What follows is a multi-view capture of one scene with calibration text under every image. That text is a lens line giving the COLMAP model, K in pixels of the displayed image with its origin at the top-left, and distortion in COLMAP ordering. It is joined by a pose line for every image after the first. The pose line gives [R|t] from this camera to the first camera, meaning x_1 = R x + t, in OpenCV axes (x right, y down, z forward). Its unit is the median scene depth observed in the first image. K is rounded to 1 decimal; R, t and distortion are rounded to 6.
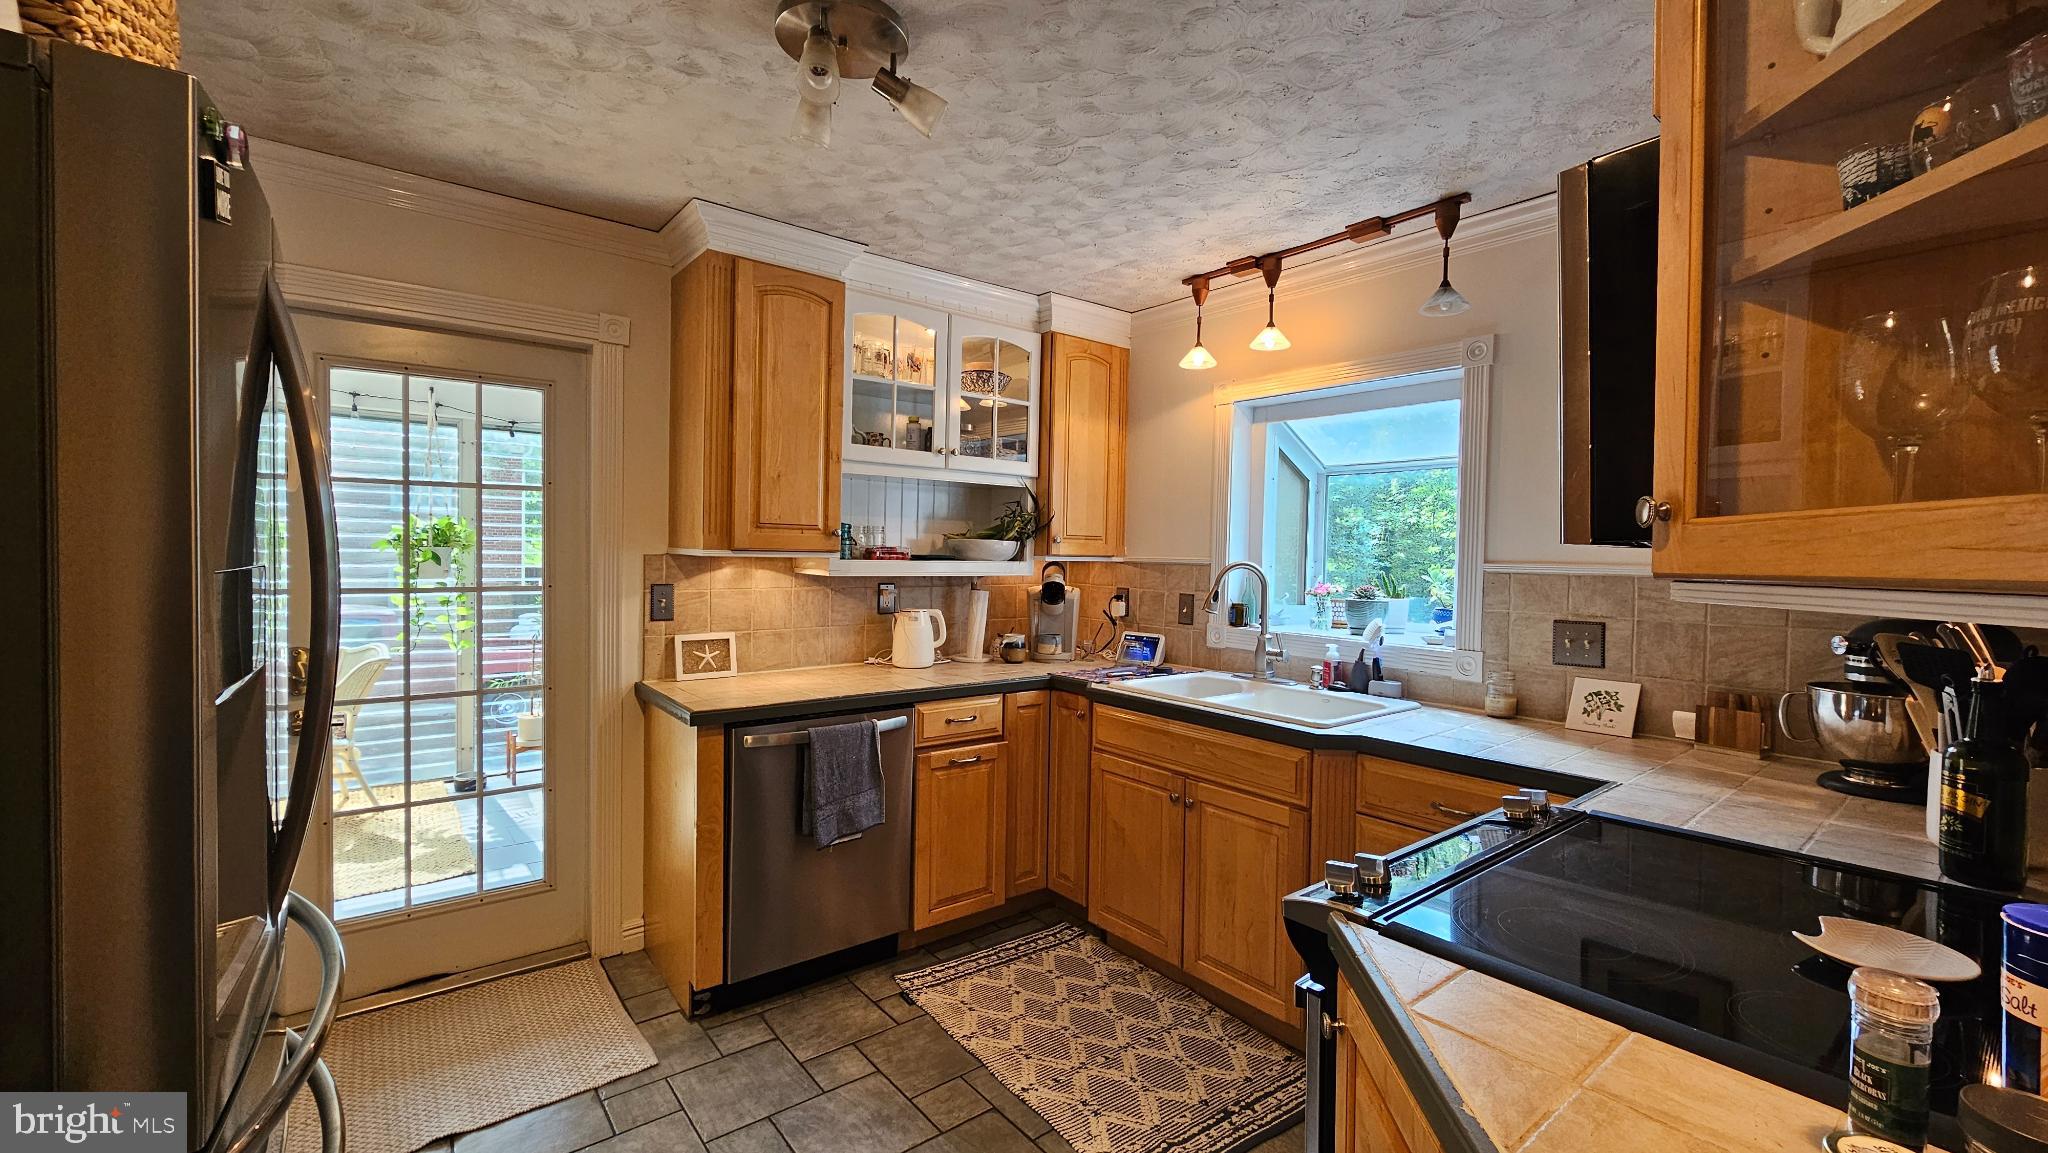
lens RADIAL K [[841.6, 0, 1024.0], [0, 841.6, 576.5], [0, 0, 1]] dist [0.002212, -0.000037]
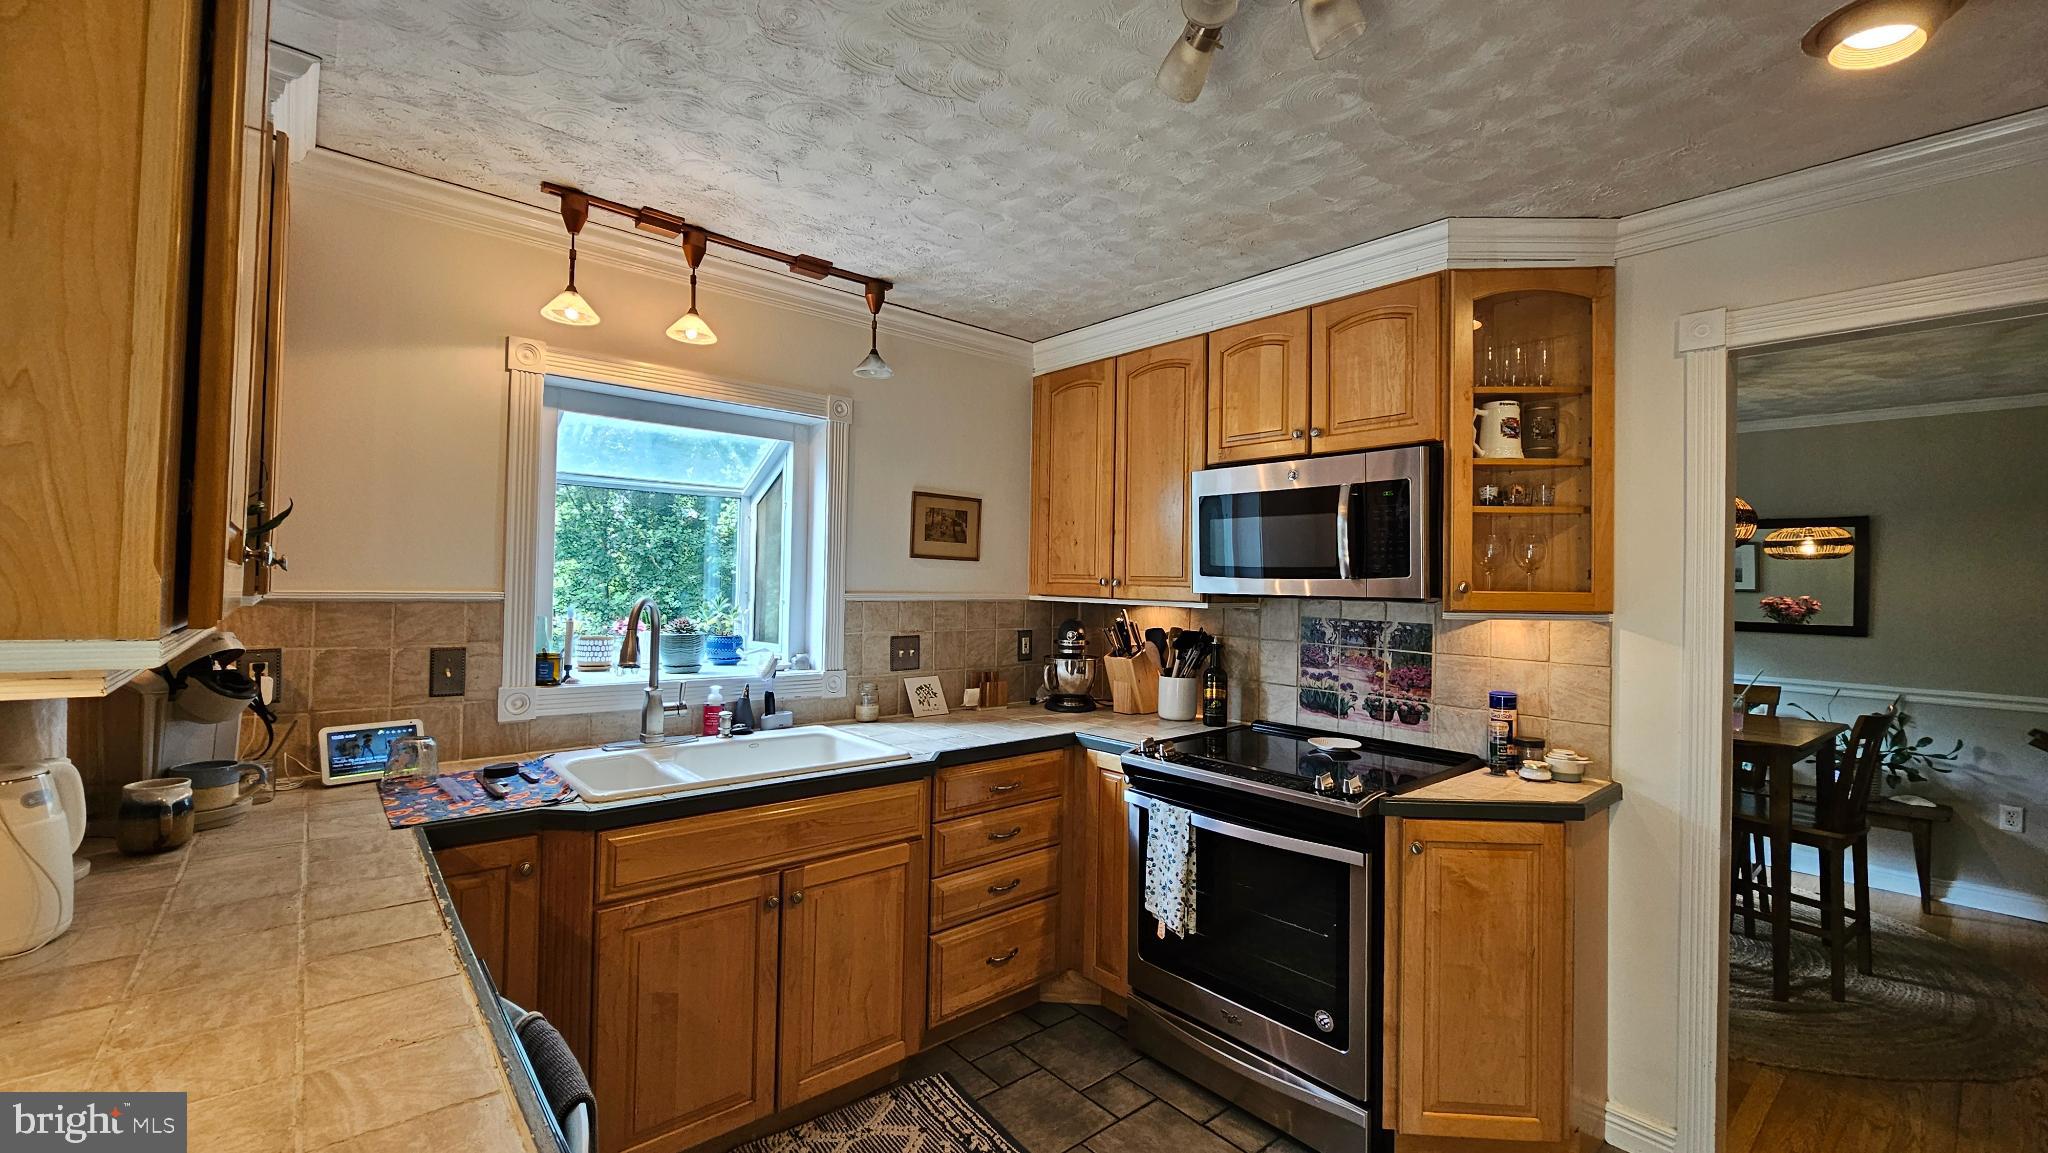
lens RADIAL K [[841.6, 0, 1024.0], [0, 841.6, 576.5], [0, 0, 1]] dist [0.002212, -0.000037]
pose [[-0.031787, -0.010380, 0.999441, -0.631135], [0.010451, 0.999888, 0.010717, -0.049774], [-0.999440, 0.010785, -0.031675, 0.805780]]
